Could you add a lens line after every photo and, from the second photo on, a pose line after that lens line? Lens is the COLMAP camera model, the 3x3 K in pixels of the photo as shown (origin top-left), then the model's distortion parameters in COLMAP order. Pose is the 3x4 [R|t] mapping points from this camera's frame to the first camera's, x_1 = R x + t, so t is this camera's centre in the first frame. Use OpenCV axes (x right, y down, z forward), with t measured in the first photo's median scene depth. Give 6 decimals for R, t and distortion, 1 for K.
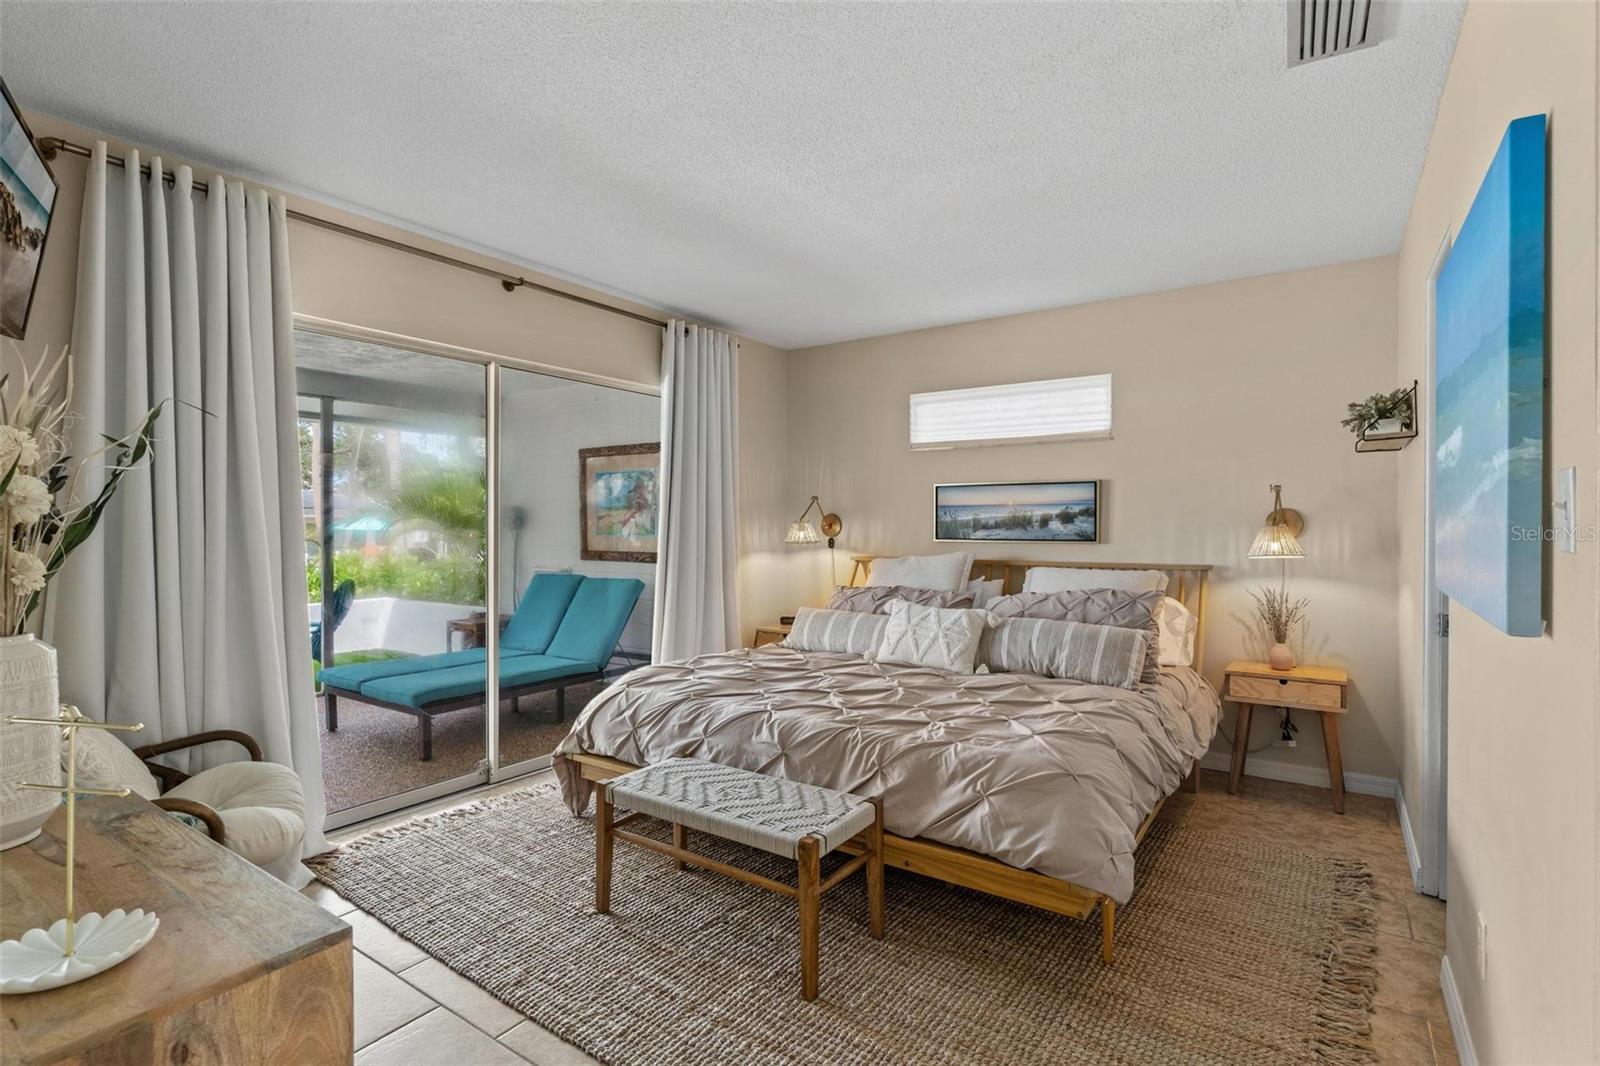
lens RADIAL K [[763.7, 0, 800.2], [0, 763.7, 521.0], [0, 0, 1]] dist [-0.002546, 0.000896]
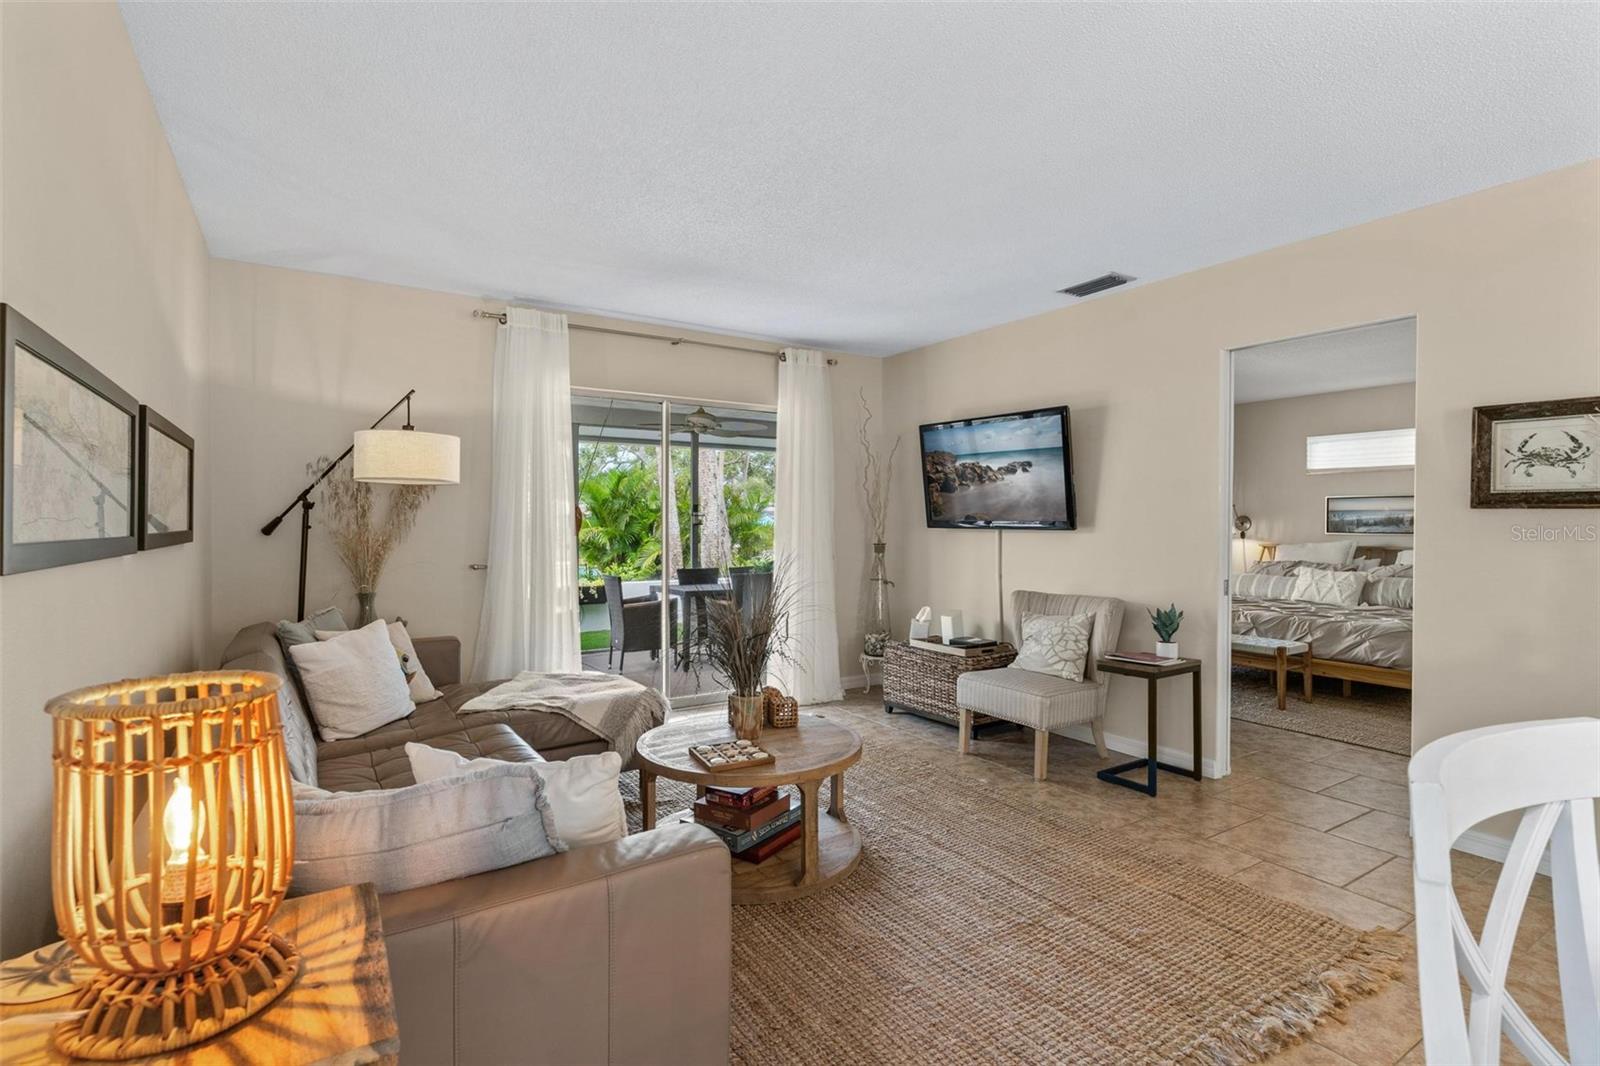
lens RADIAL K [[763.7, 0, 795.2], [0, 763.7, 541.9], [0, 0, 1]] dist [-0.002546, 0.000896]
pose [[0.920316, -0.000909, -0.391176, -0.248669], [0.007463, 0.999856, 0.015235, 0.013624], [0.391106, -0.016940, 0.920190, -0.999043]]
